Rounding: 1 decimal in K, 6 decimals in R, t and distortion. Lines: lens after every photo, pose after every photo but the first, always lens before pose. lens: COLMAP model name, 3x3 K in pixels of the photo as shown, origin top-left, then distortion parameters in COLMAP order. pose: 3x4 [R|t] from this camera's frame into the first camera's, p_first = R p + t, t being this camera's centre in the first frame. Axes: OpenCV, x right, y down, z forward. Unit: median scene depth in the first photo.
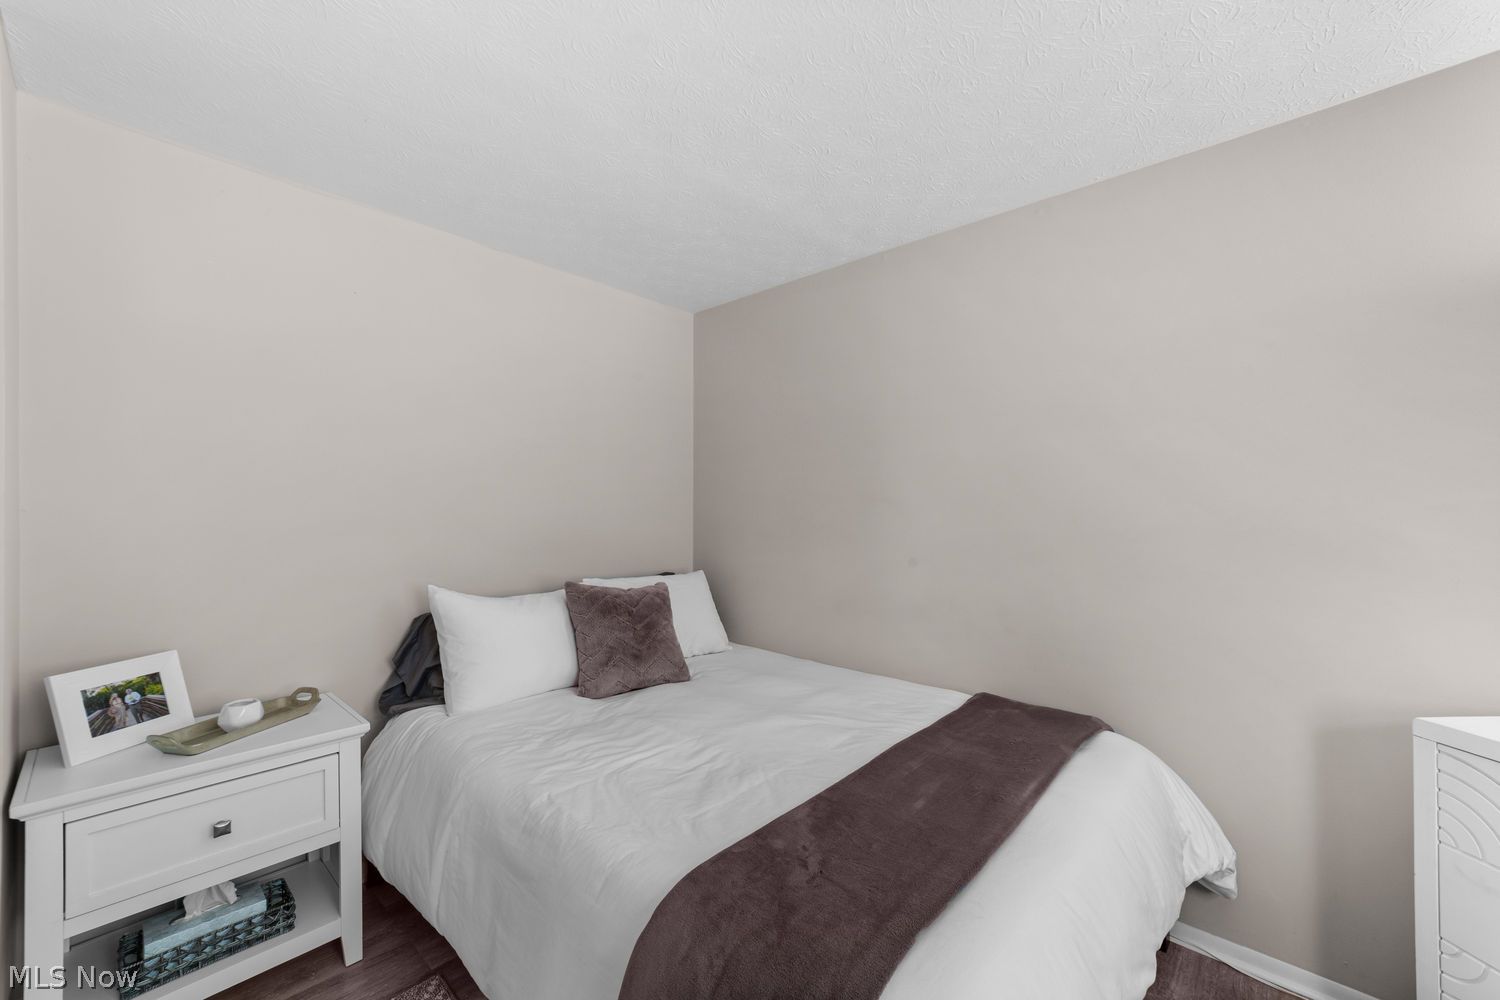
lens RADIAL K [[582.5, 0, 747.3], [0, 582.5, 505.4], [0, 0, 1]] dist [-0.003016, 0.000955]
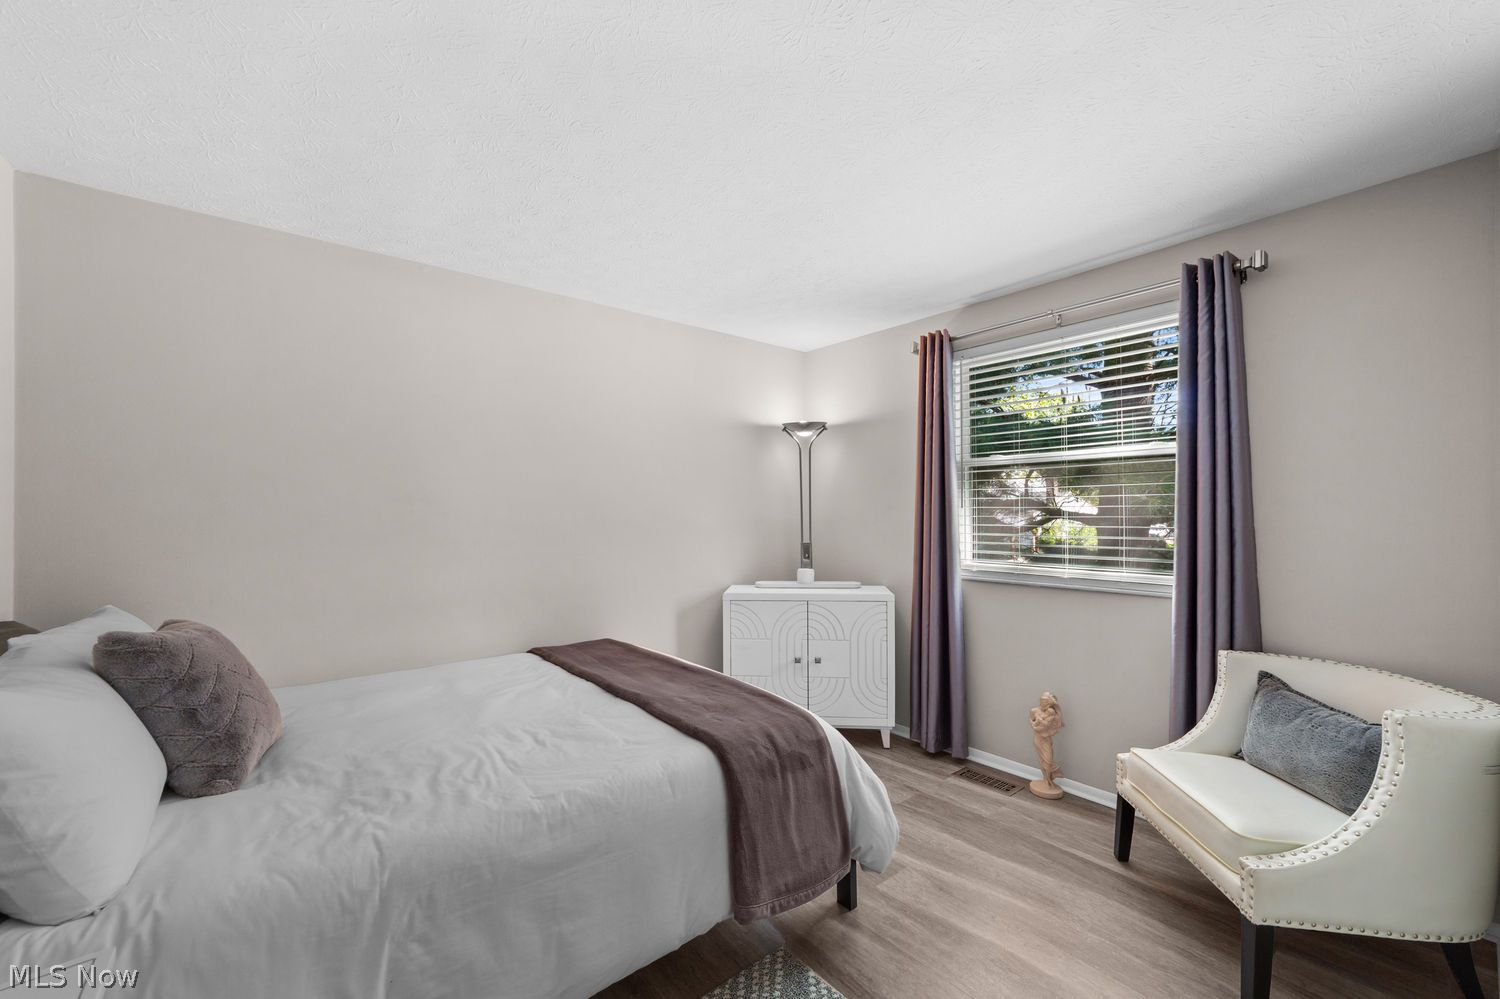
lens RADIAL K [[582.5, 0, 740.0], [0, 582.5, 504.5], [0, 0, 1]] dist [-0.003016, 0.000955]
pose [[0.187643, 0.006954, 0.982213, -1.044363], [-0.007196, 0.999958, -0.005705, 0.010133], [-0.982211, -0.005997, 0.187685, 0.409462]]
